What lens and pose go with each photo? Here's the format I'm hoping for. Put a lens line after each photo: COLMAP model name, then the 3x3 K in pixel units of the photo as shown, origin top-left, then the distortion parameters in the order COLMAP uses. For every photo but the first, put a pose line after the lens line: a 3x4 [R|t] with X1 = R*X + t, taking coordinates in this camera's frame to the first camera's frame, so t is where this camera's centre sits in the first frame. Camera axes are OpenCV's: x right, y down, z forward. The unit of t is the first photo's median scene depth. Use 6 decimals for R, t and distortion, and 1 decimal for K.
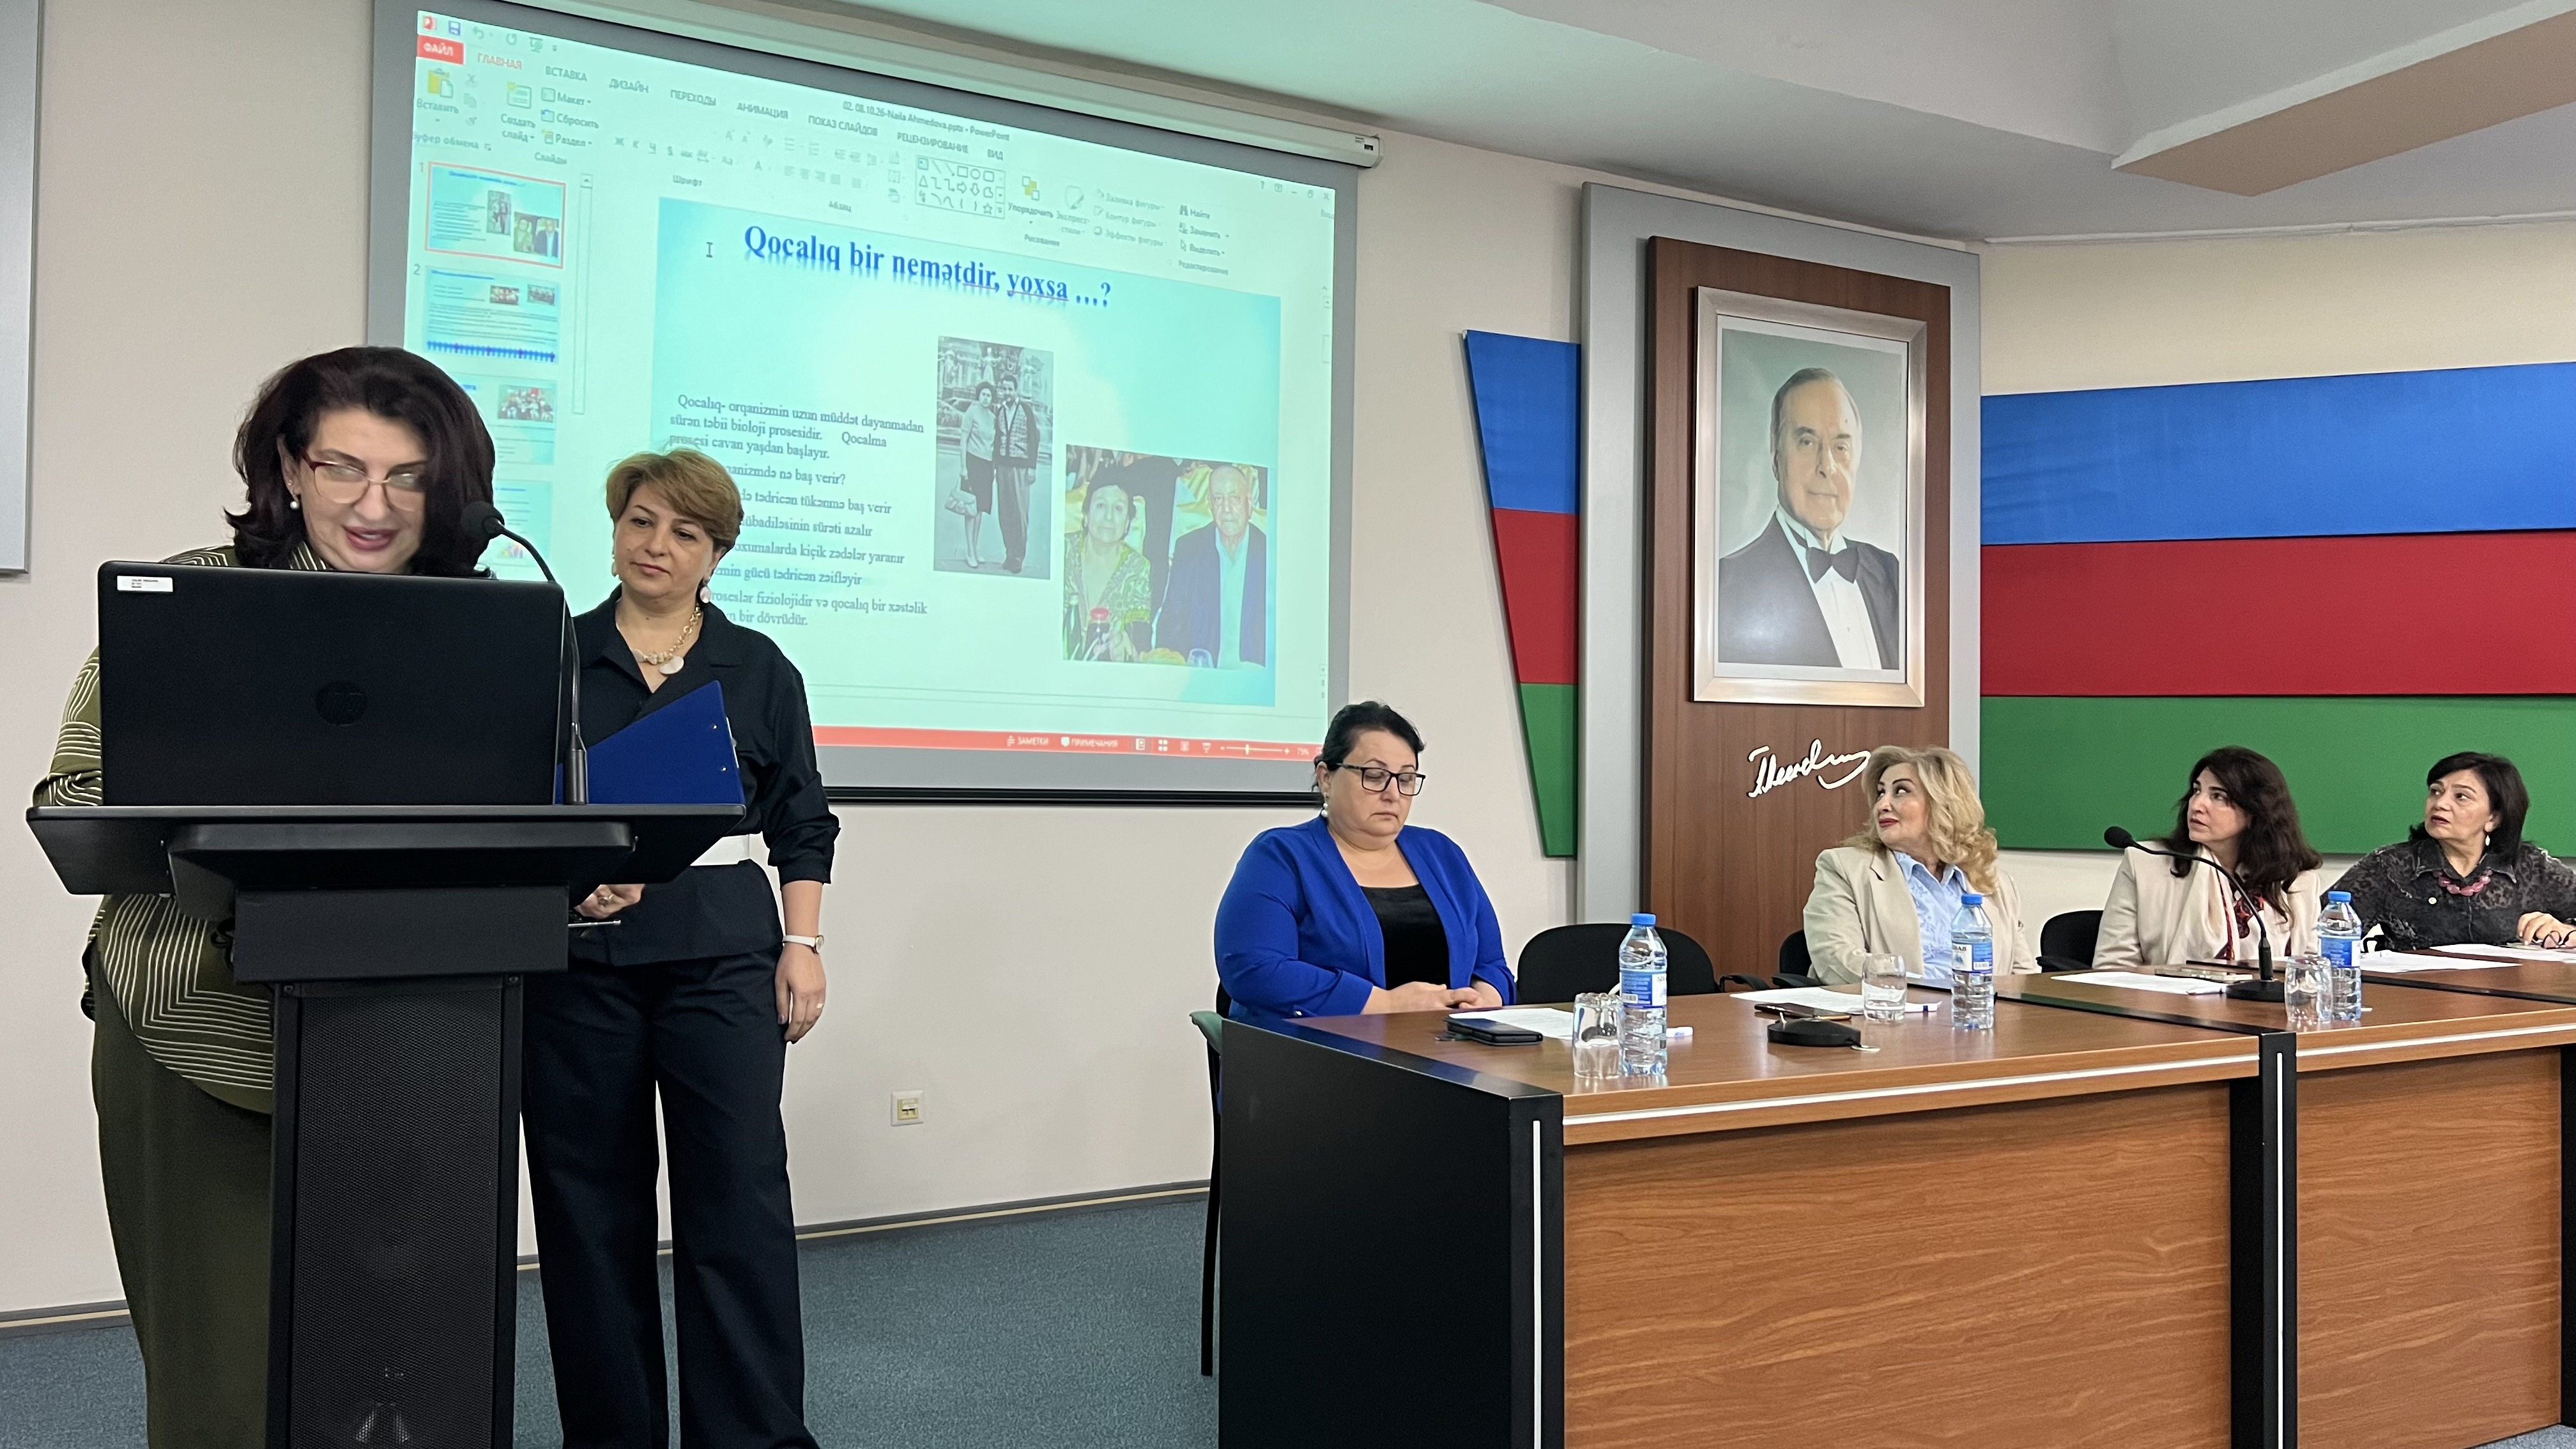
lens RADIAL K [[1975.5, 0, 1288.0], [0, 1975.5, 724.5], [0, 0, 1]] dist [0.014936, 0.008201]
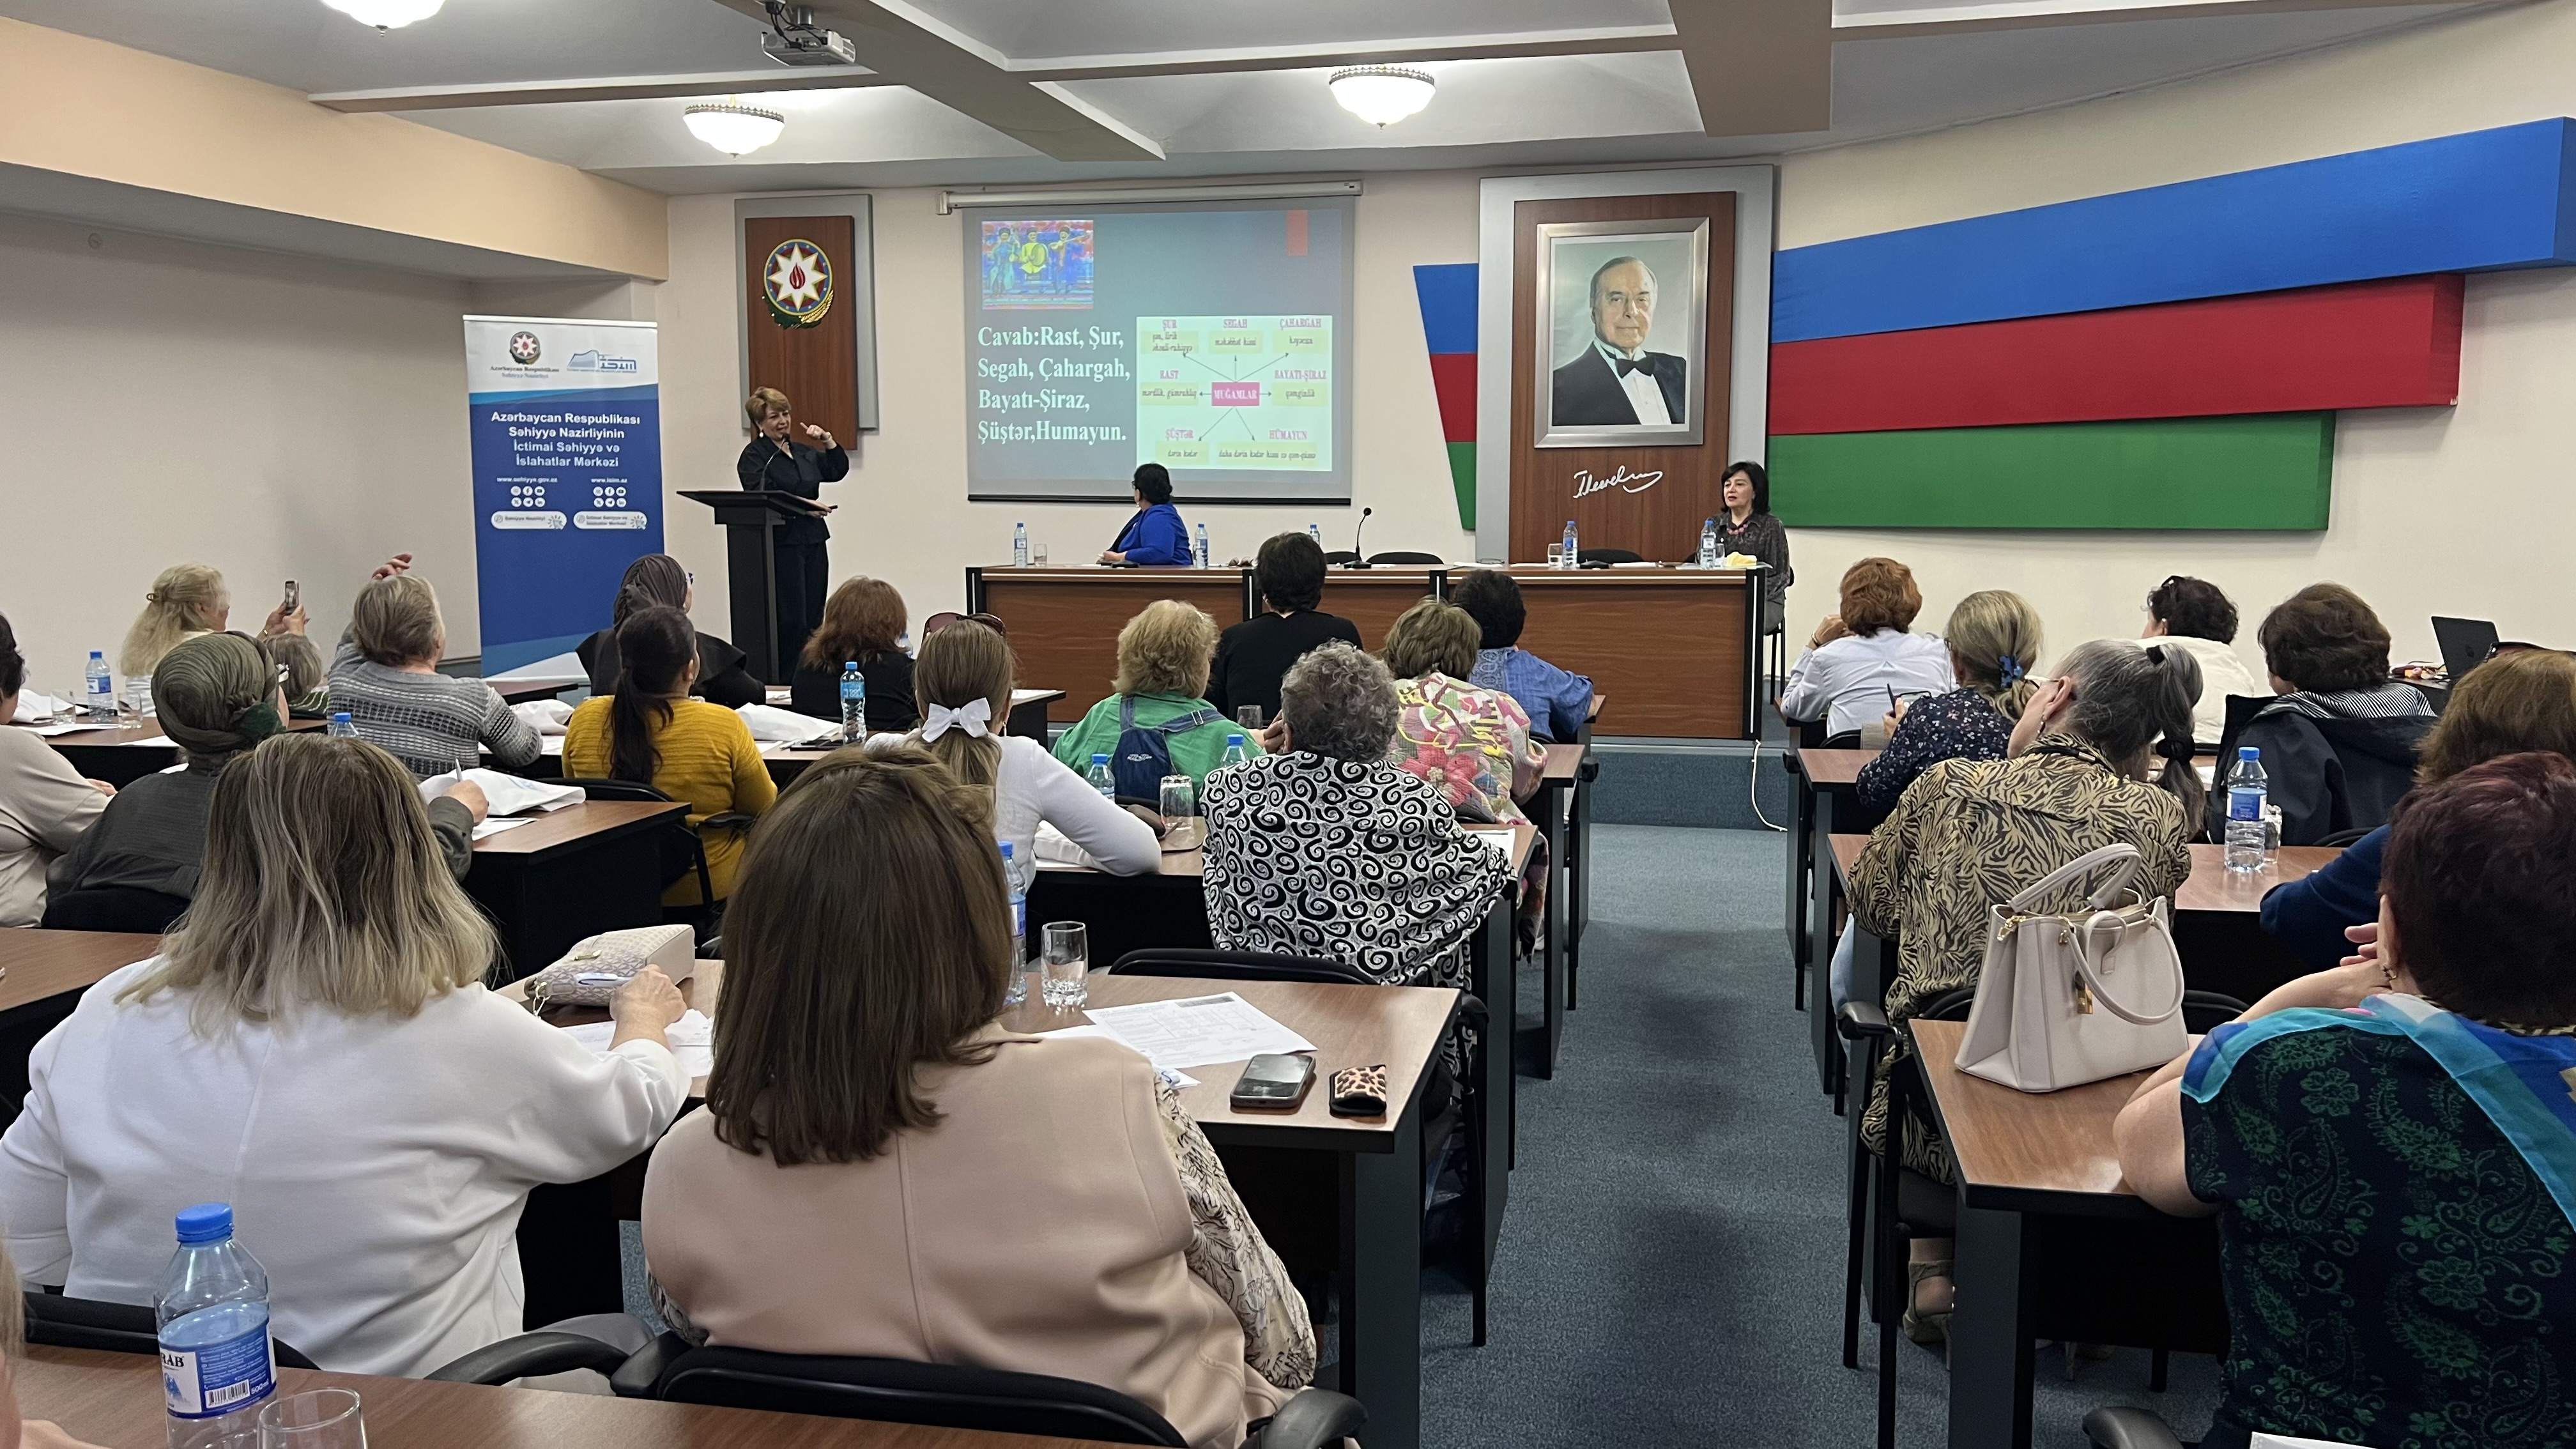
lens RADIAL K [[1967.6, 0, 1288.0], [0, 1967.6, 724.5], [0, 0, 1]] dist [0.060218, -0.039960]
pose [[0.723060, 0.071797, -0.687044, 2.352877], [0.027128, 0.990865, 0.132098, -0.008069], [0.690252, -0.114153, 0.714508, -0.972321]]
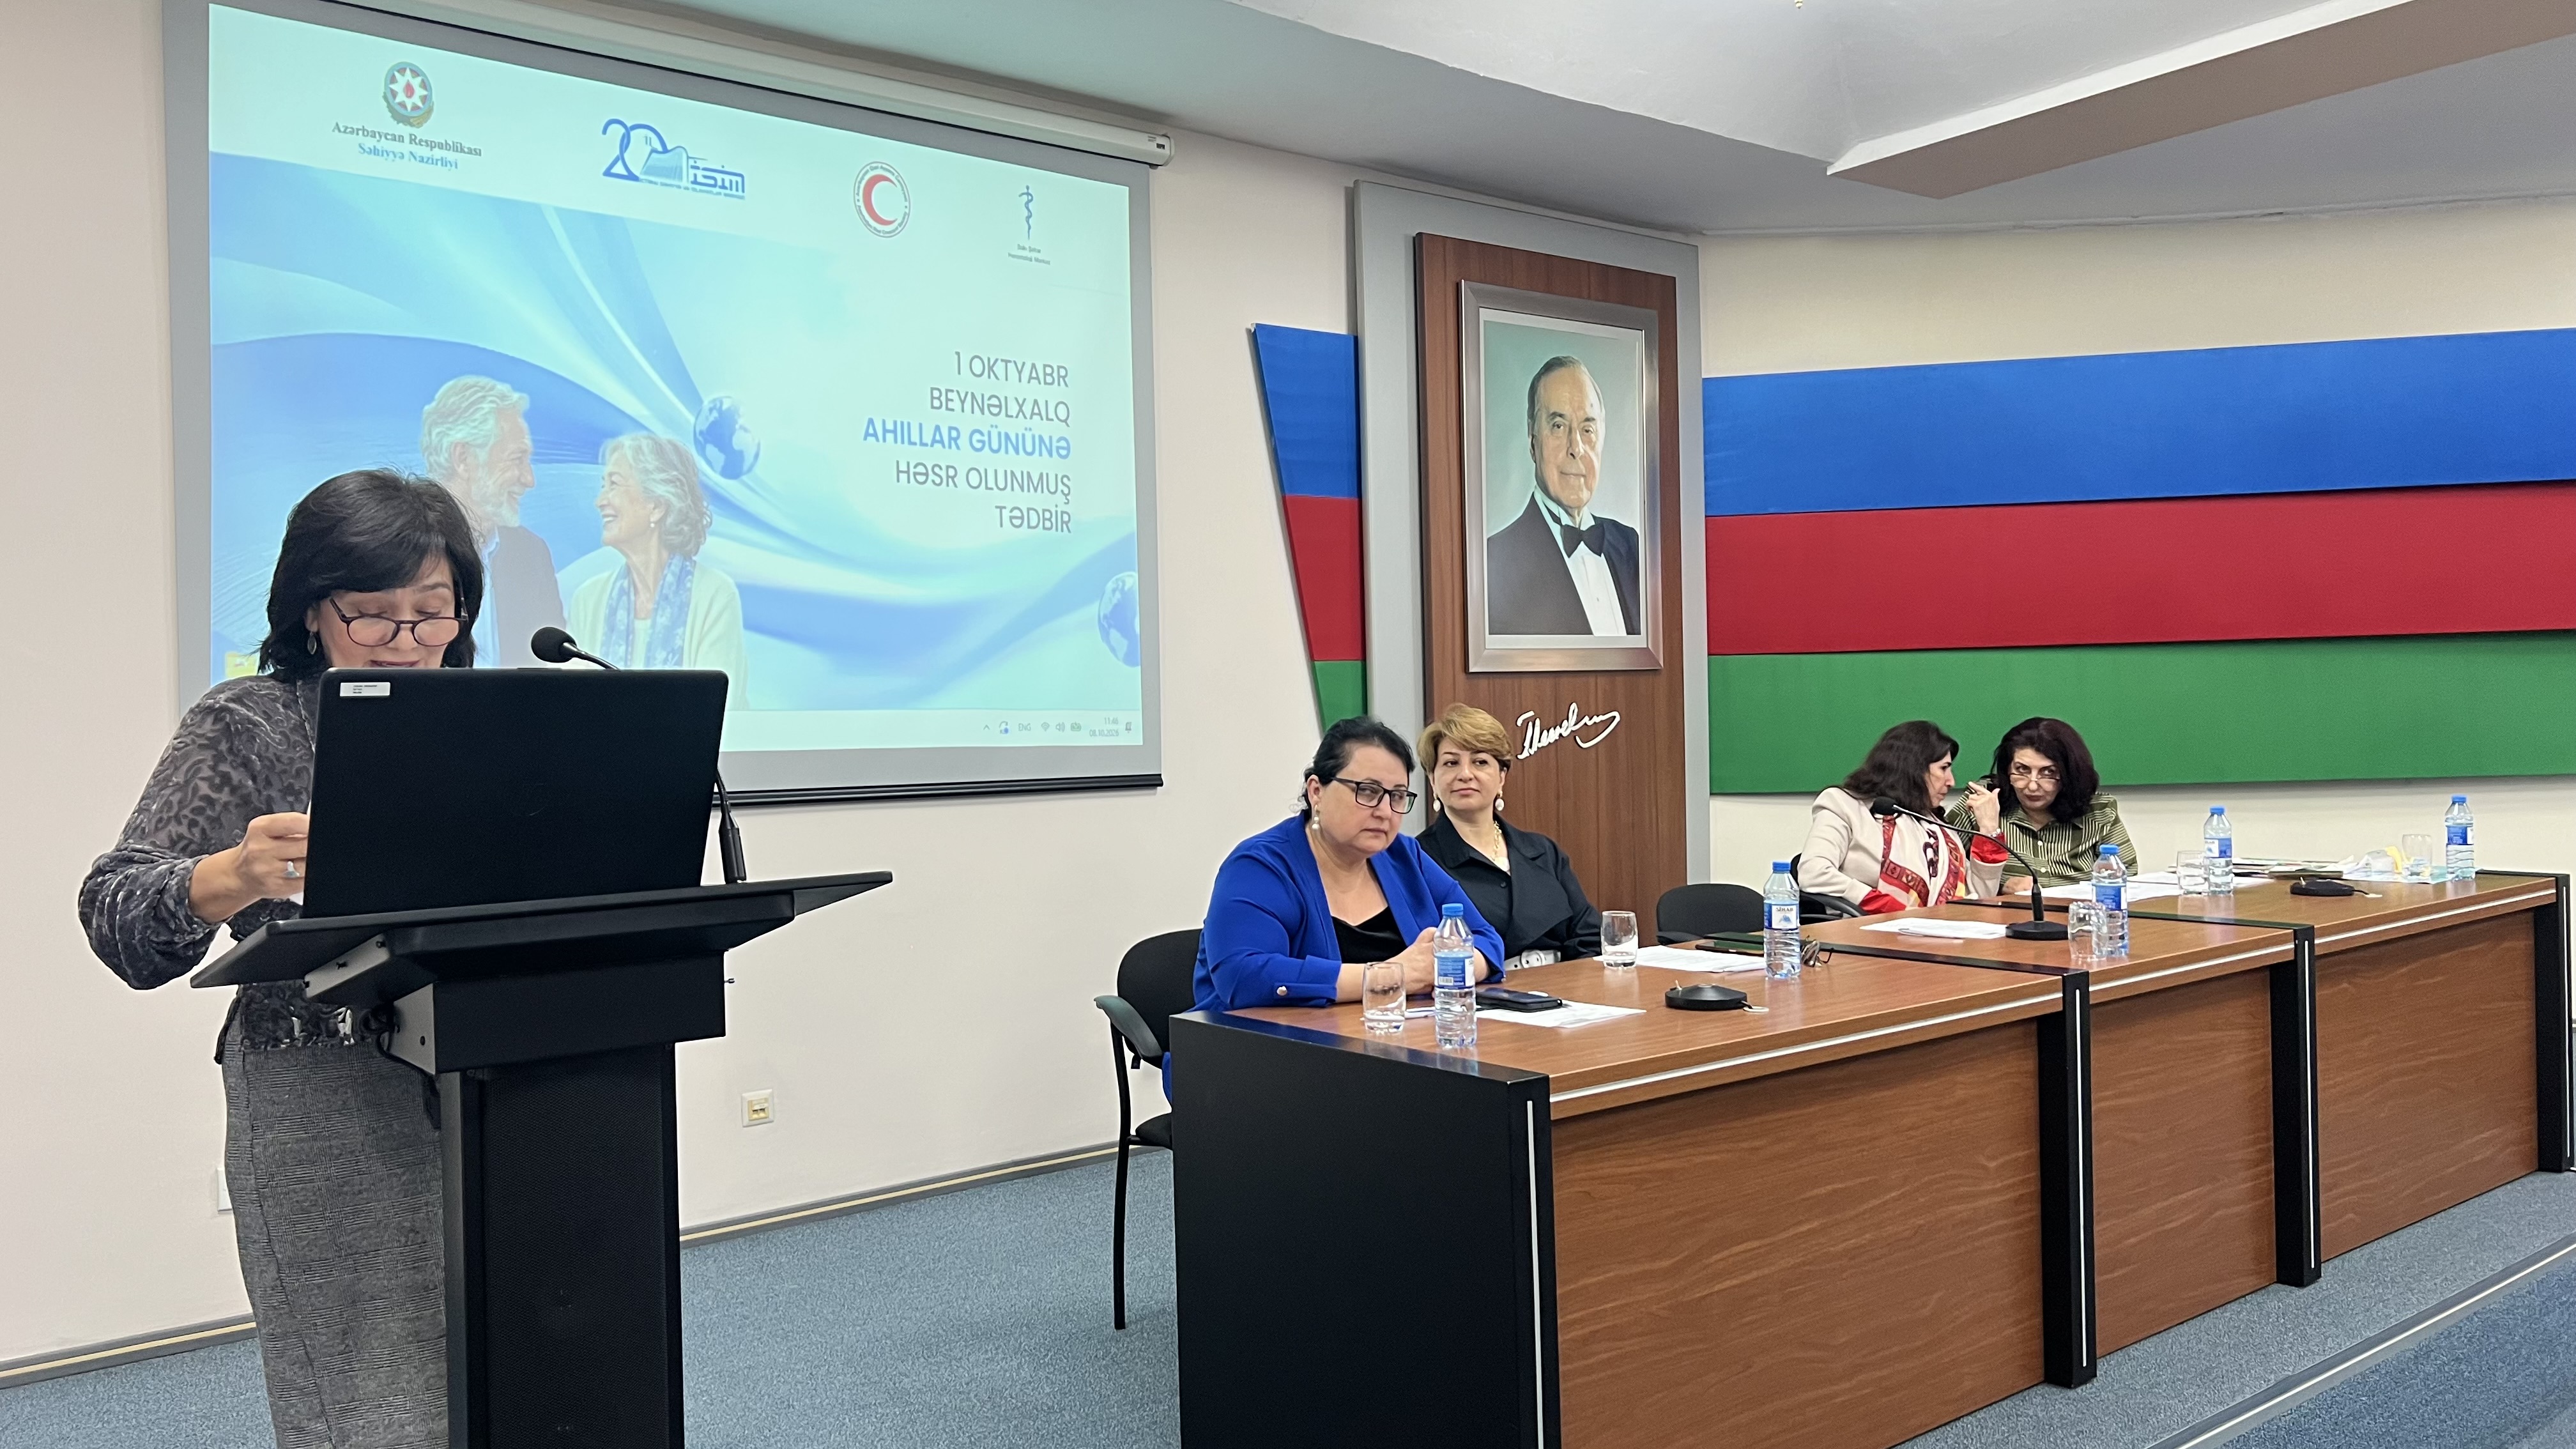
lens RADIAL K [[1966.8, 0, 1288.0], [0, 1966.8, 724.5], [0, 0, 1]] dist [0.056646, -0.034830]
pose [[0.982850, -0.035689, 0.180922, -0.144796], [0.029975, 0.998965, 0.034220, -0.039374], [-0.181956, -0.028210, 0.982902, -0.050438]]
